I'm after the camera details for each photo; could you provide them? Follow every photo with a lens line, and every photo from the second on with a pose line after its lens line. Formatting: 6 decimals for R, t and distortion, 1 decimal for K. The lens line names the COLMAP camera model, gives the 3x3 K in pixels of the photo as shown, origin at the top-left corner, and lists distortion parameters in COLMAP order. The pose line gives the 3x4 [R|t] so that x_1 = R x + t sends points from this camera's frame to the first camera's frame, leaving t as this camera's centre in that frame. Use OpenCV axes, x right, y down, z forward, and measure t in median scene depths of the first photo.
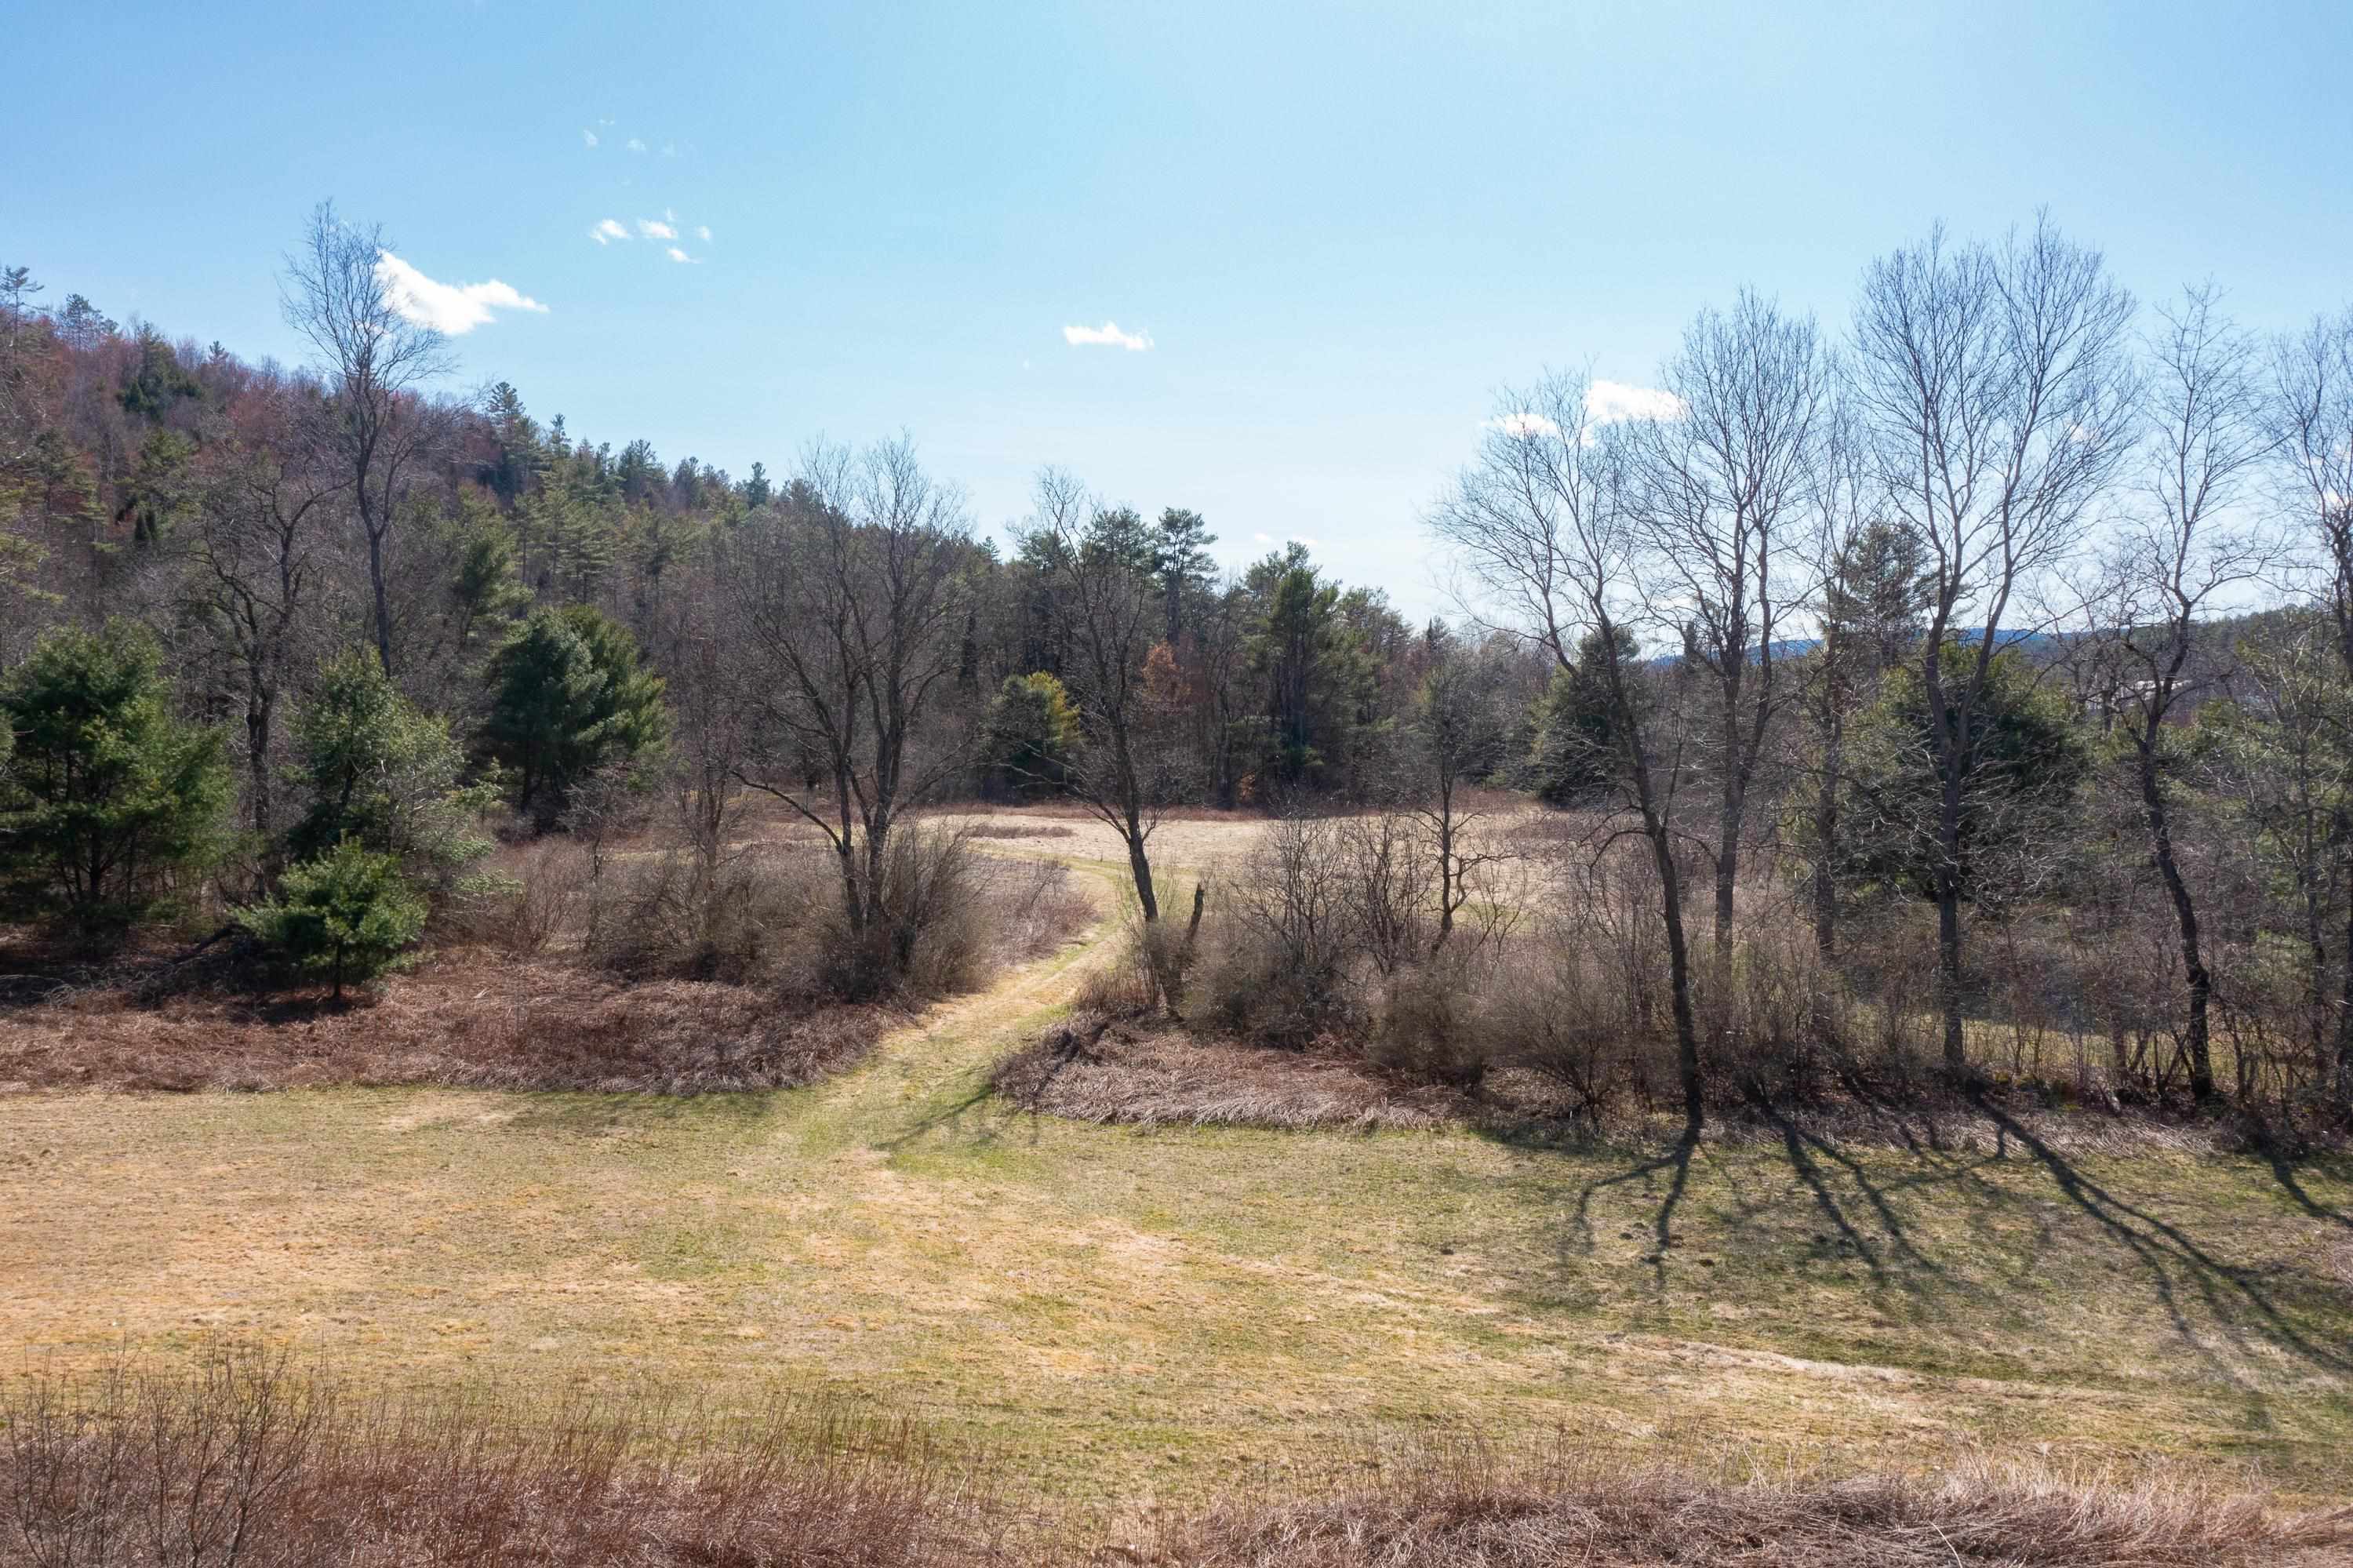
lens RADIAL K [[1905.0, 0, 1176.5], [0, 1905.0, 784.0], [0, 0, 1]] dist [0.000083, -0.005965]
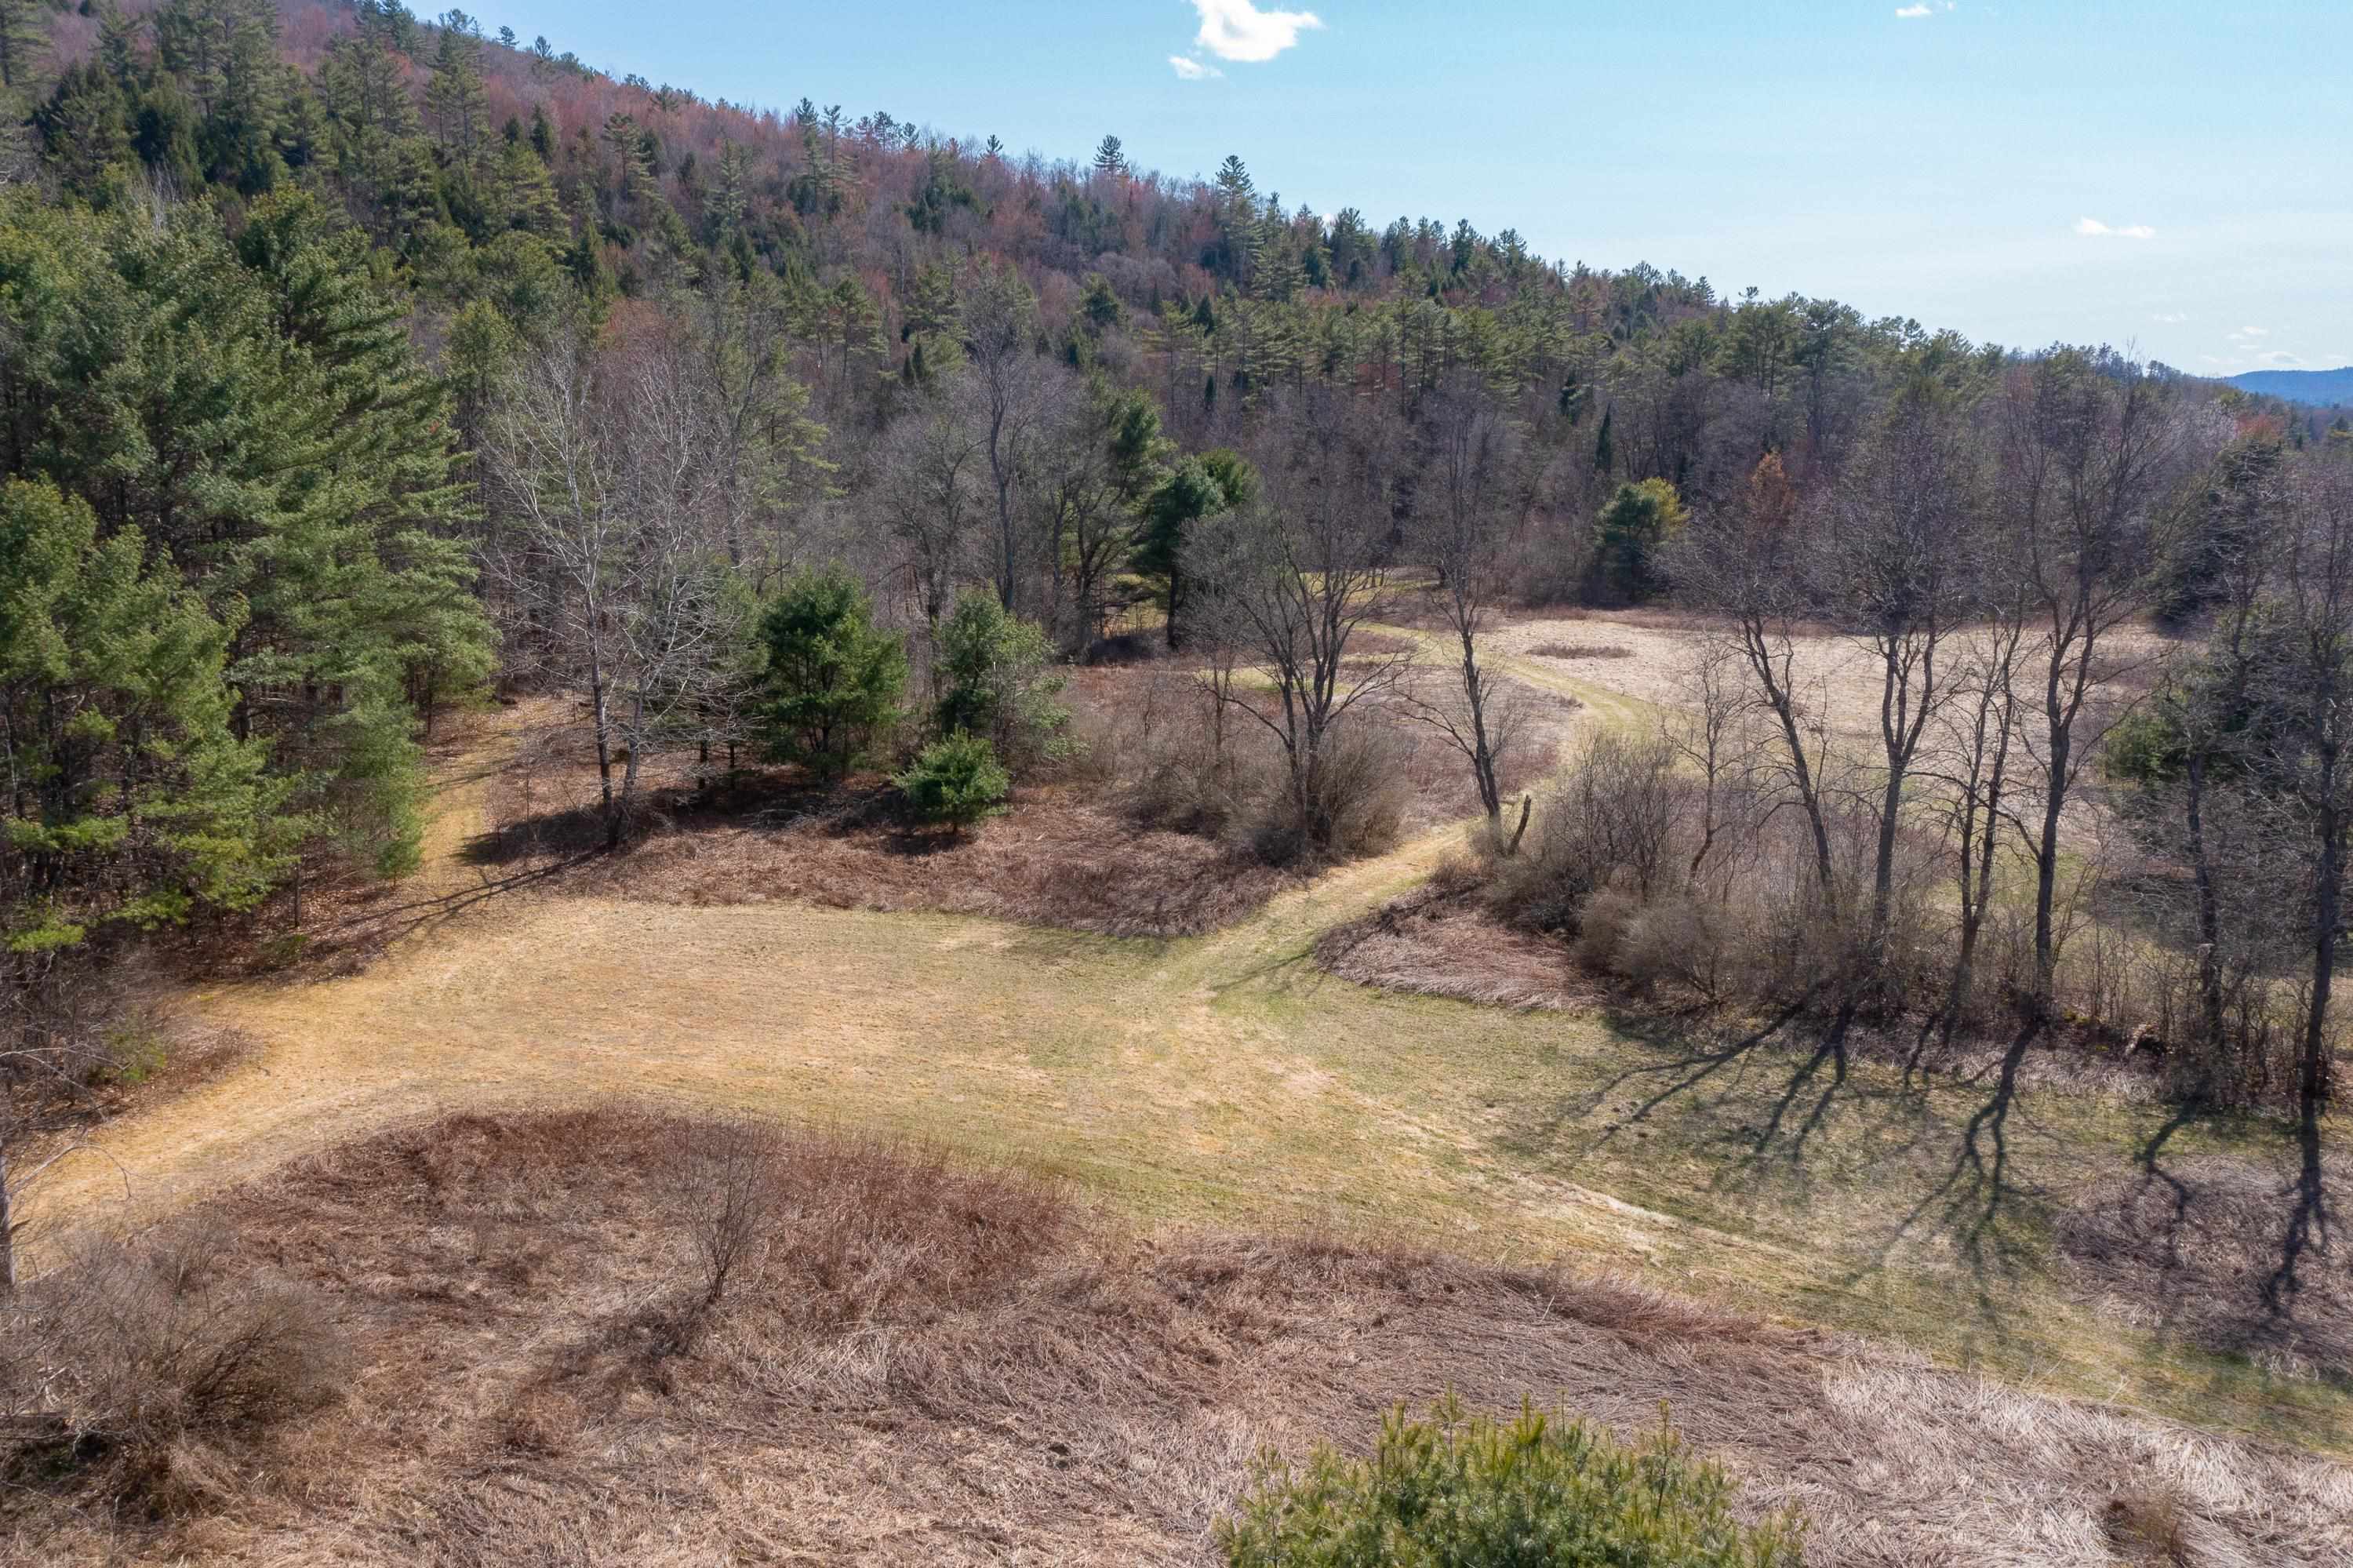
lens RADIAL K [[1905.0, 0, 1176.5], [0, 1905.0, 784.0], [0, 0, 1]] dist [0.000083, -0.005965]
pose [[0.925729, 0.065574, -0.372460, 0.452637], [-0.008855, 0.988341, 0.151996, -0.250676], [0.378085, -0.137409, 0.915517, -0.506017]]
